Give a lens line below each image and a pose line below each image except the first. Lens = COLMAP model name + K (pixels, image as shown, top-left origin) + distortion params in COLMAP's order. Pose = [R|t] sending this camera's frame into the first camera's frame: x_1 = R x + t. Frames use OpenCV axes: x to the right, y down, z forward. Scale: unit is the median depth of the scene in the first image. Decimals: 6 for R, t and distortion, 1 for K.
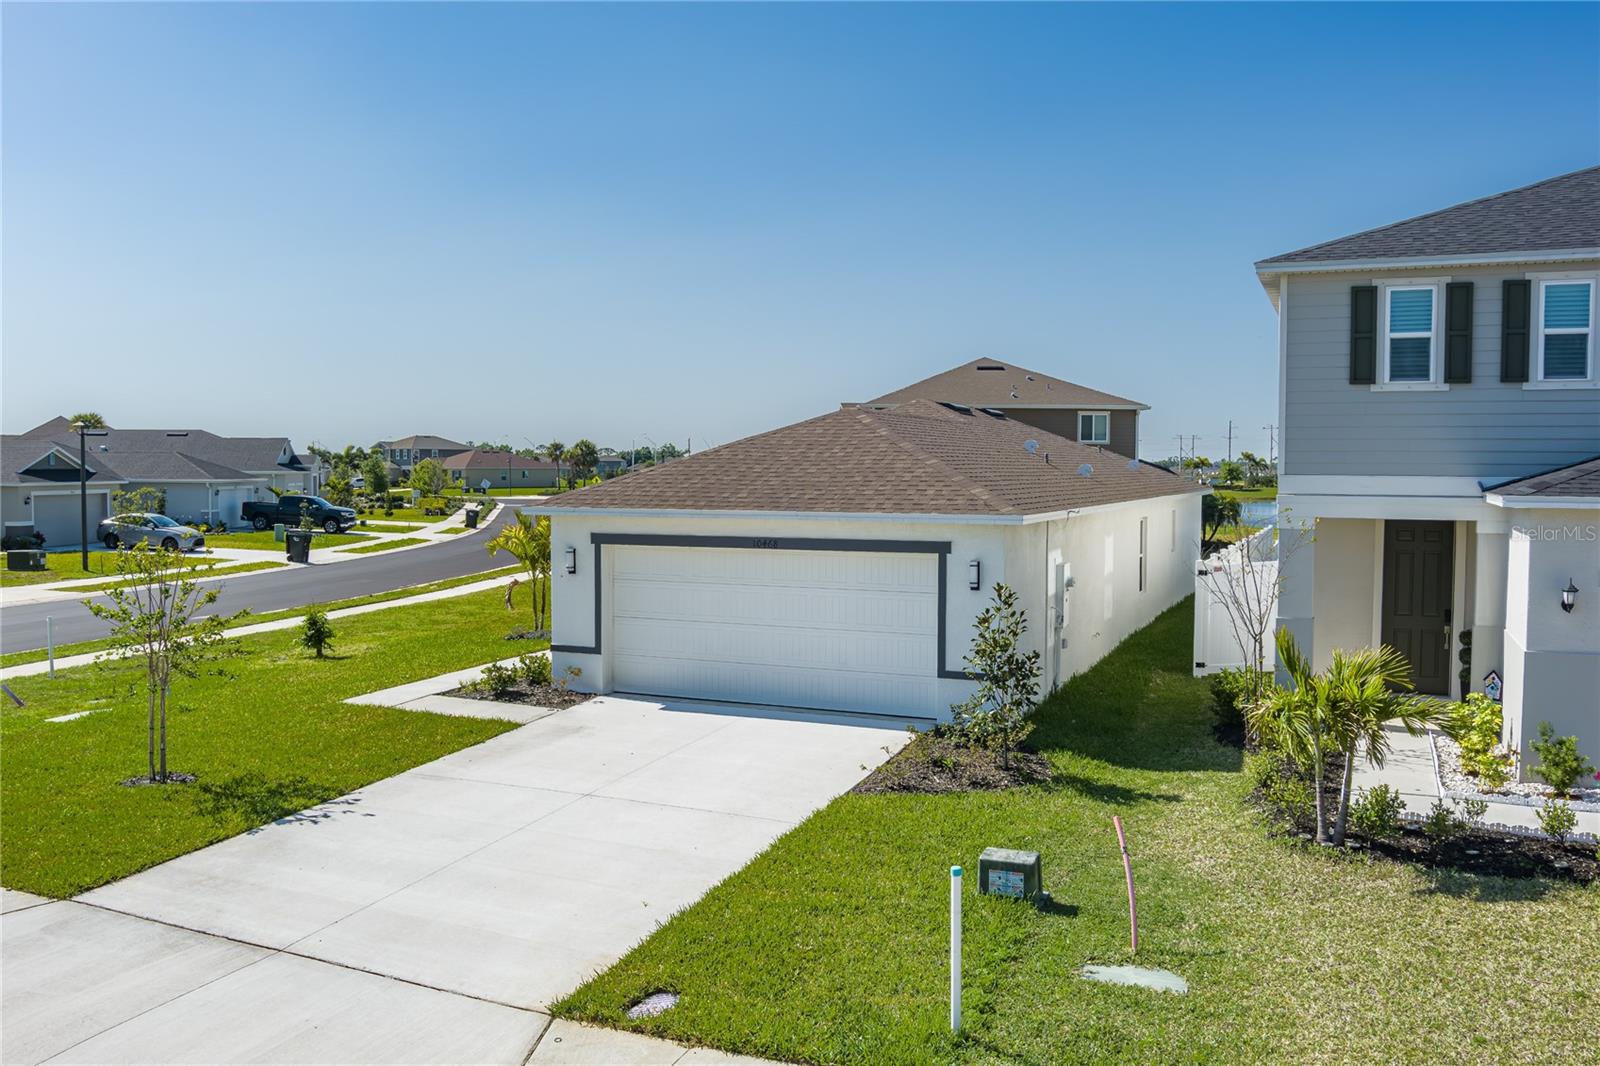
lens RADIAL K [[1287.8, 0, 800.0], [0, 1287.8, 533.0], [0, 0, 1]] dist [-0.070904, 0.007460]
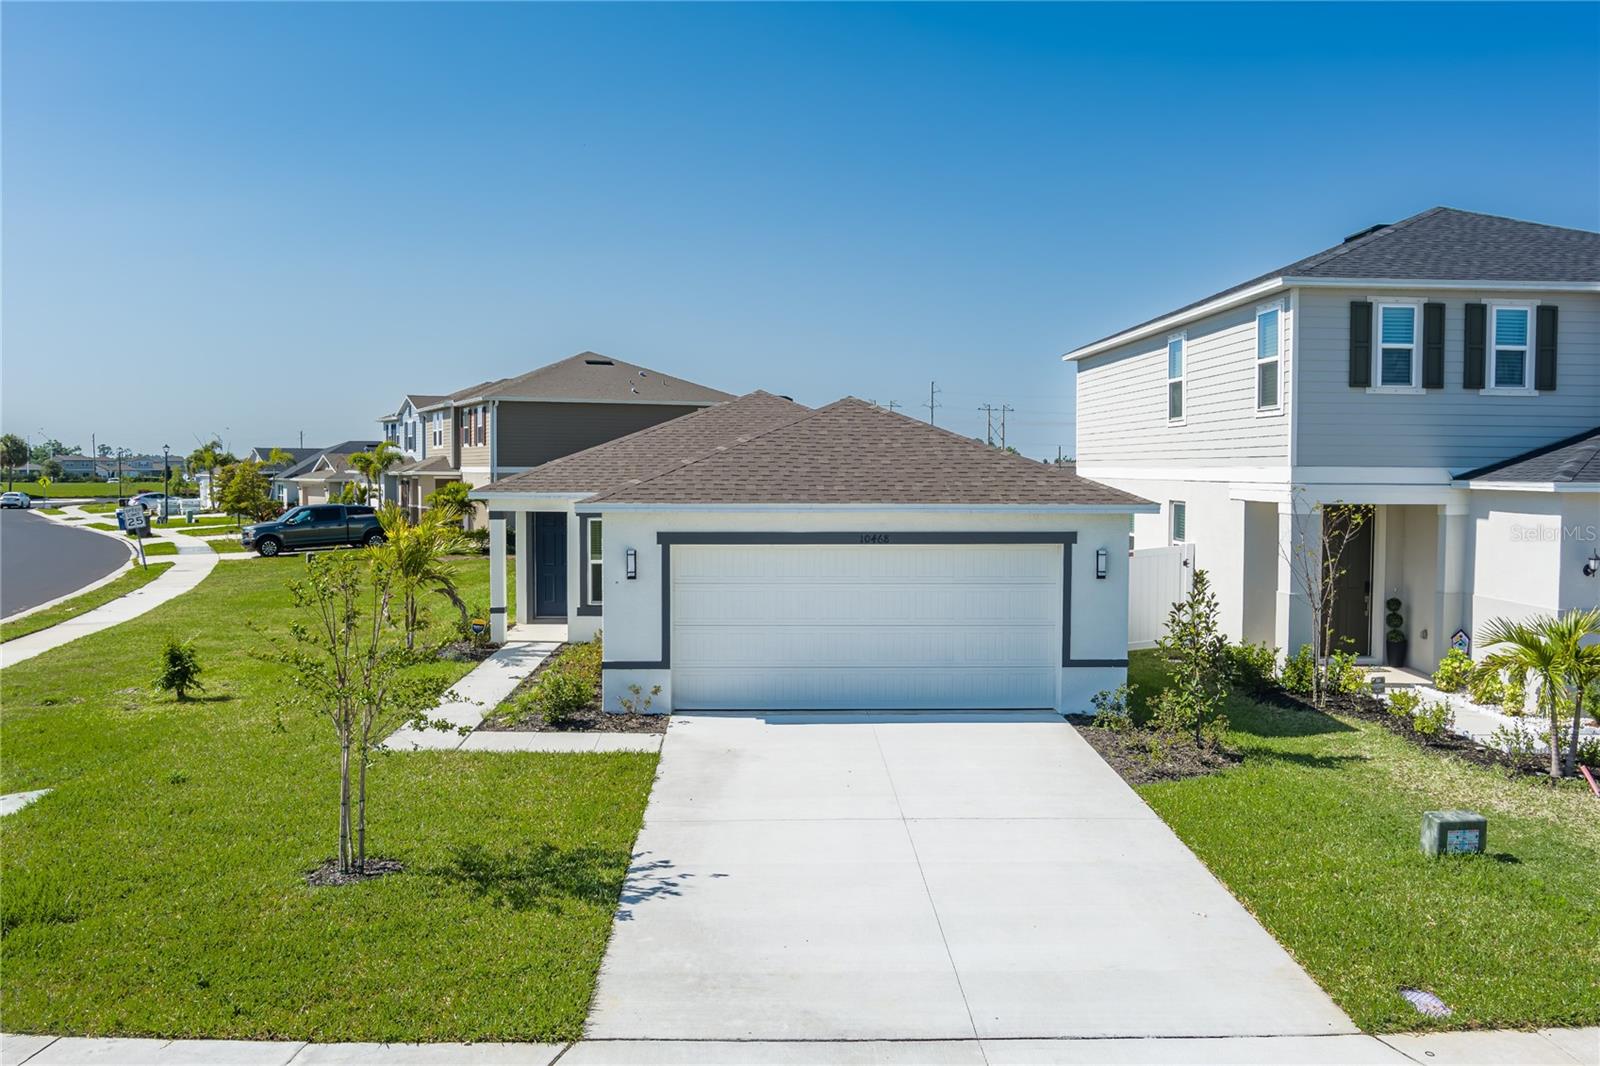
lens RADIAL K [[1287.8, 0, 800.0], [0, 1287.8, 533.0], [0, 0, 1]] dist [-0.070904, 0.007460]
pose [[0.902510, -0.022070, 0.430104, -0.517890], [0.021480, 0.999750, 0.006229, -0.003301], [-0.430134, 0.003617, 0.902758, 0.183359]]
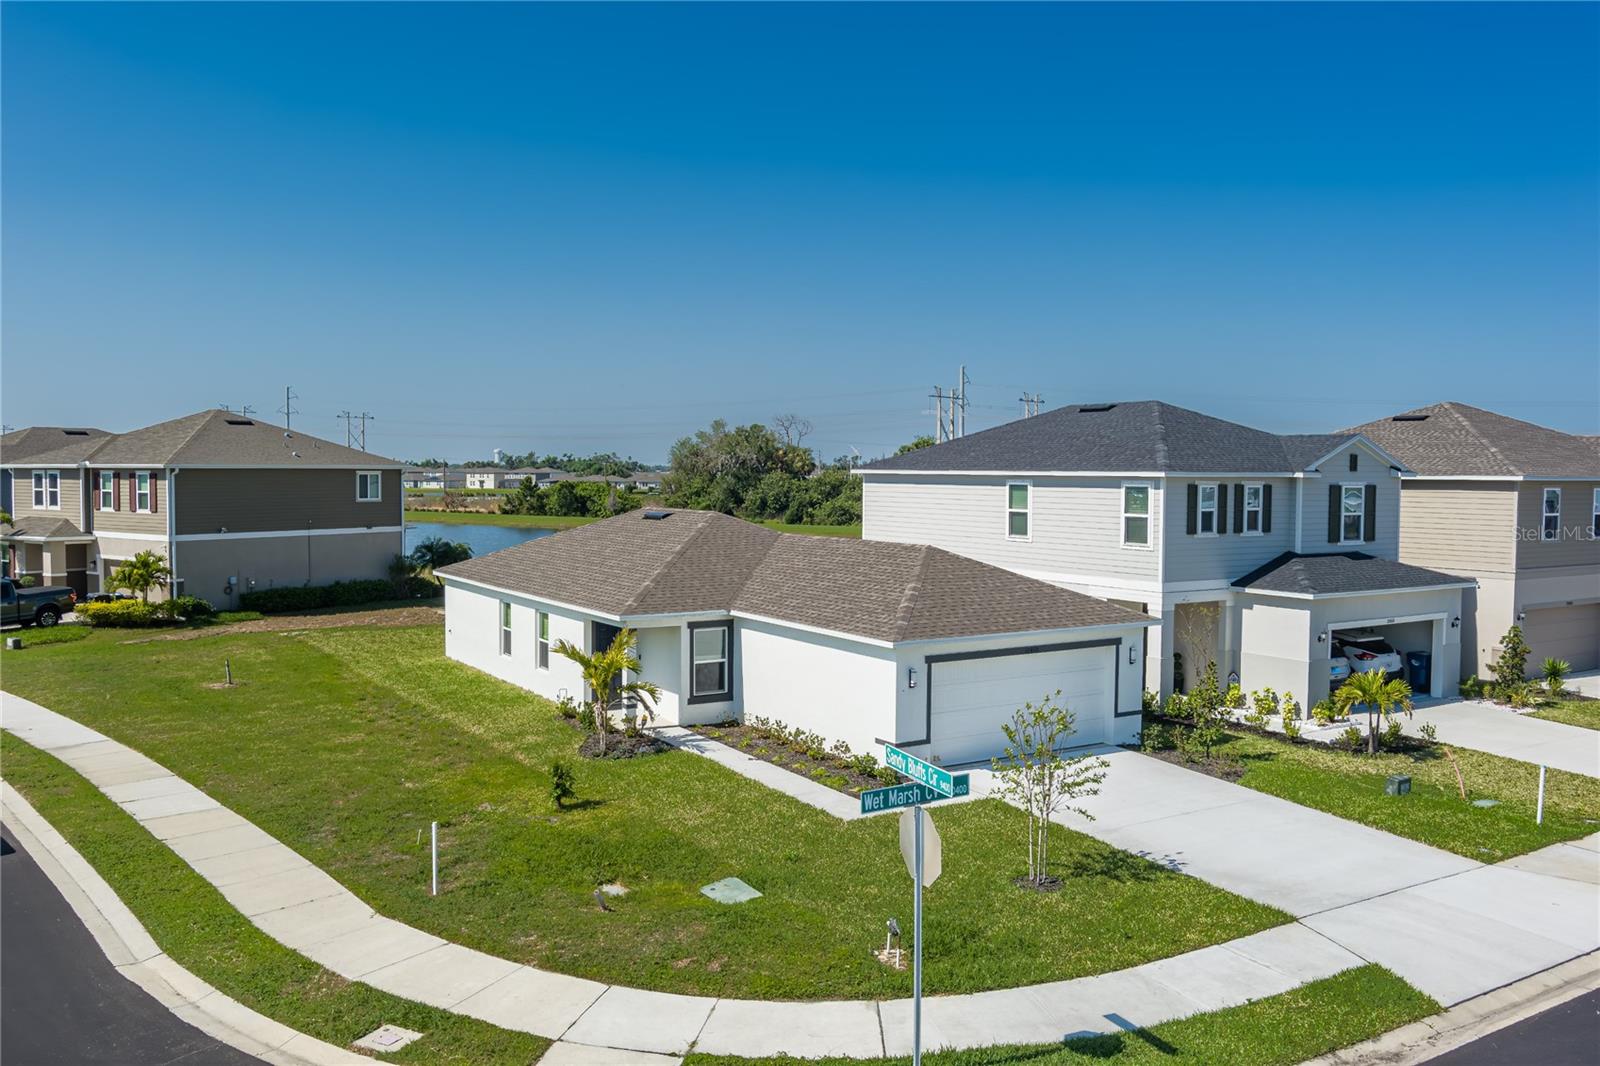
lens RADIAL K [[1287.8, 0, 800.0], [0, 1287.8, 533.0], [0, 0, 1]] dist [-0.070904, 0.007460]
pose [[0.565200, -0.039118, 0.824026, -1.539563], [0.037019, 0.999072, 0.022037, -0.187374], [-0.824123, 0.018049, 0.566124, 0.386793]]
